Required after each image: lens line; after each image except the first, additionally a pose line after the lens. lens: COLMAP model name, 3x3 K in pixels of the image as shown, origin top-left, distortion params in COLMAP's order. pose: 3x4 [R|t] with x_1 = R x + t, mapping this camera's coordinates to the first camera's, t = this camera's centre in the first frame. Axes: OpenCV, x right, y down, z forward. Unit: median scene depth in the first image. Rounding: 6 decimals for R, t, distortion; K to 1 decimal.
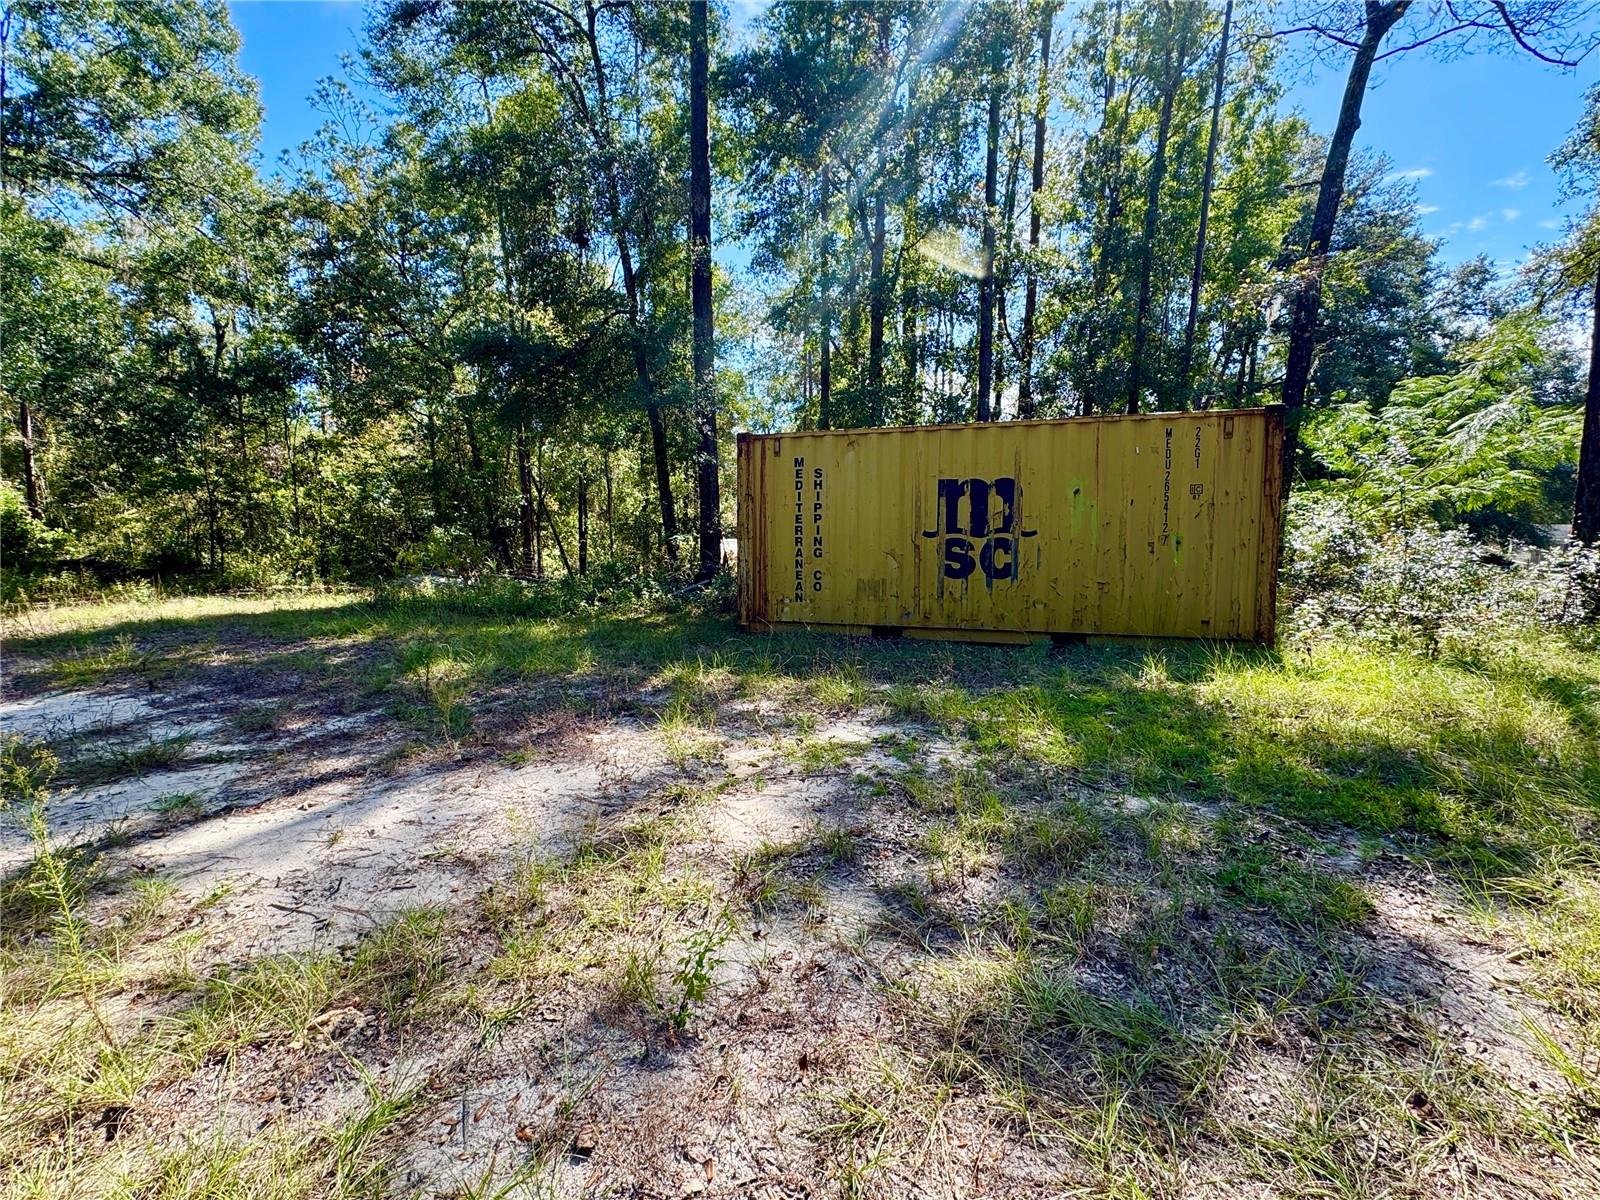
lens RADIAL K [[718.2, 0, 801.9], [0, 718.2, 597.3], [0, 0, 1]] dist [-0.001514, 0.000621]
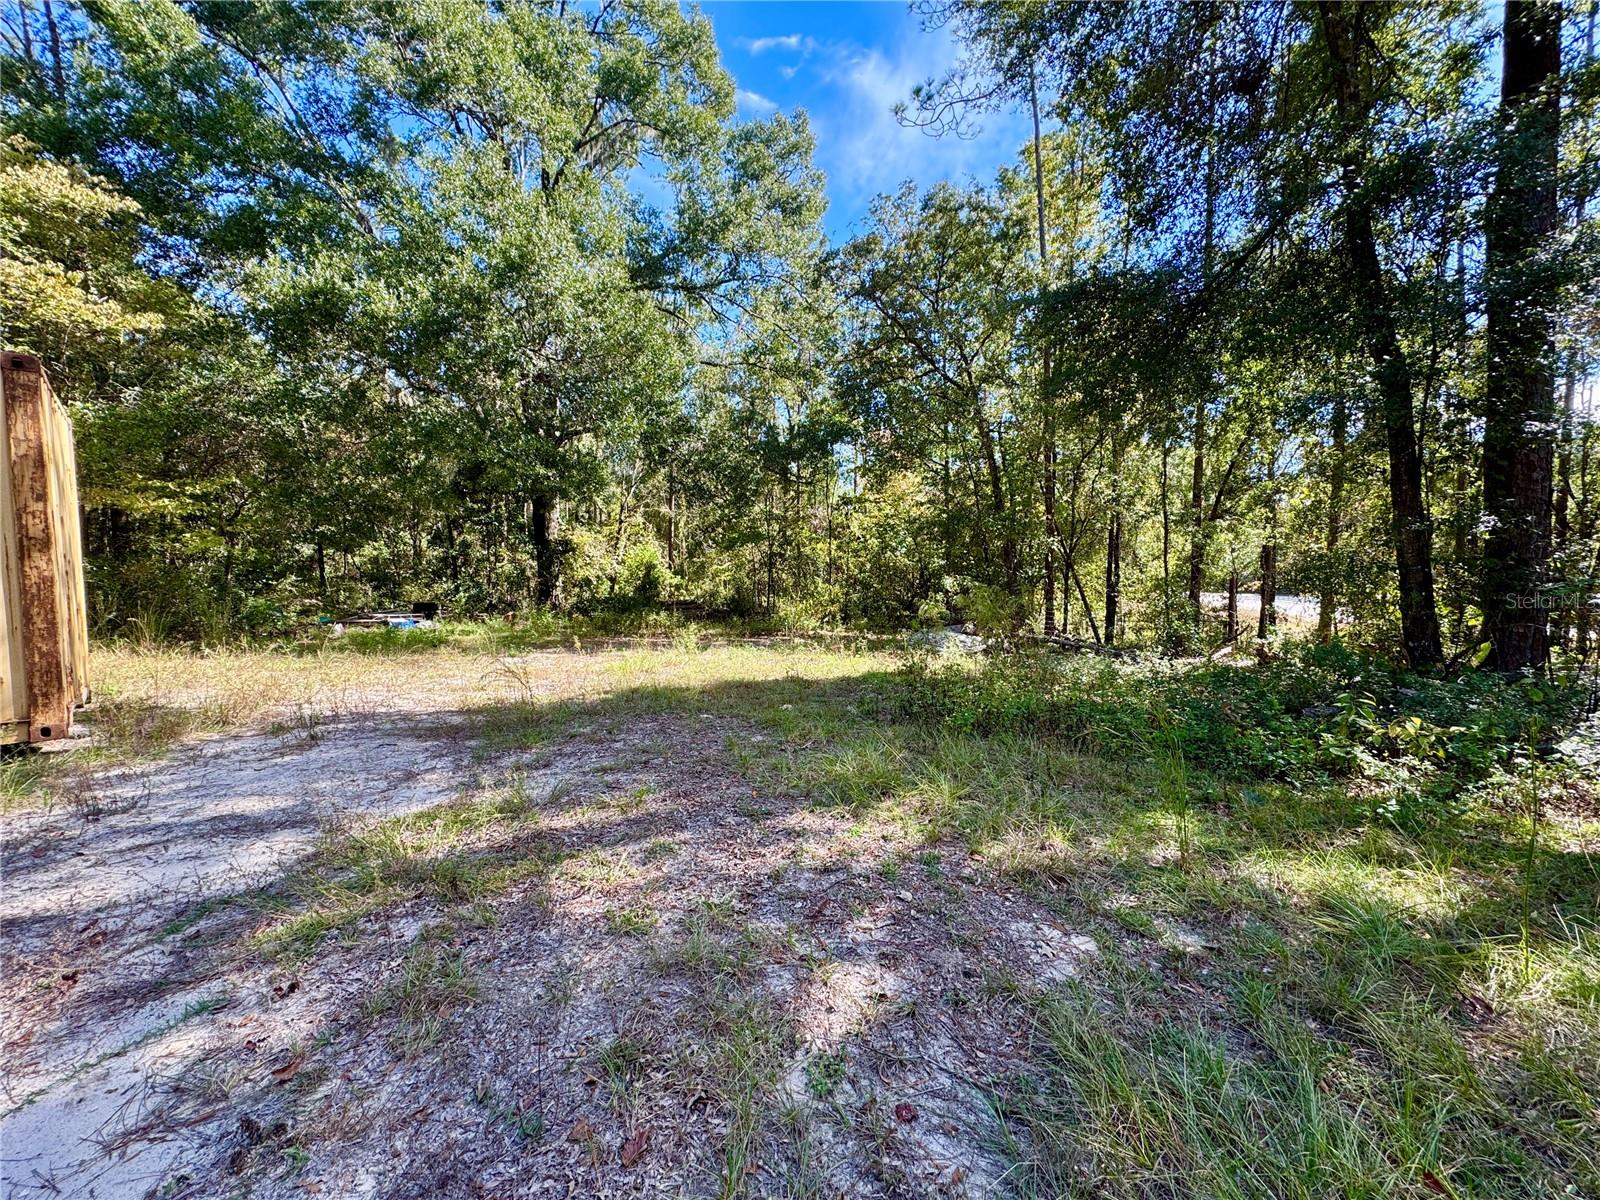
lens RADIAL K [[637.4, 0, 798.8], [0, 637.4, 600.0], [0, 0, 1]] dist [0.001275, 0.000448]
pose [[0.786871, 0.027793, -0.616491, -0.273412], [-0.067354, 0.996885, -0.041026, -0.035544], [0.613431, 0.073805, 0.786292, 0.414374]]
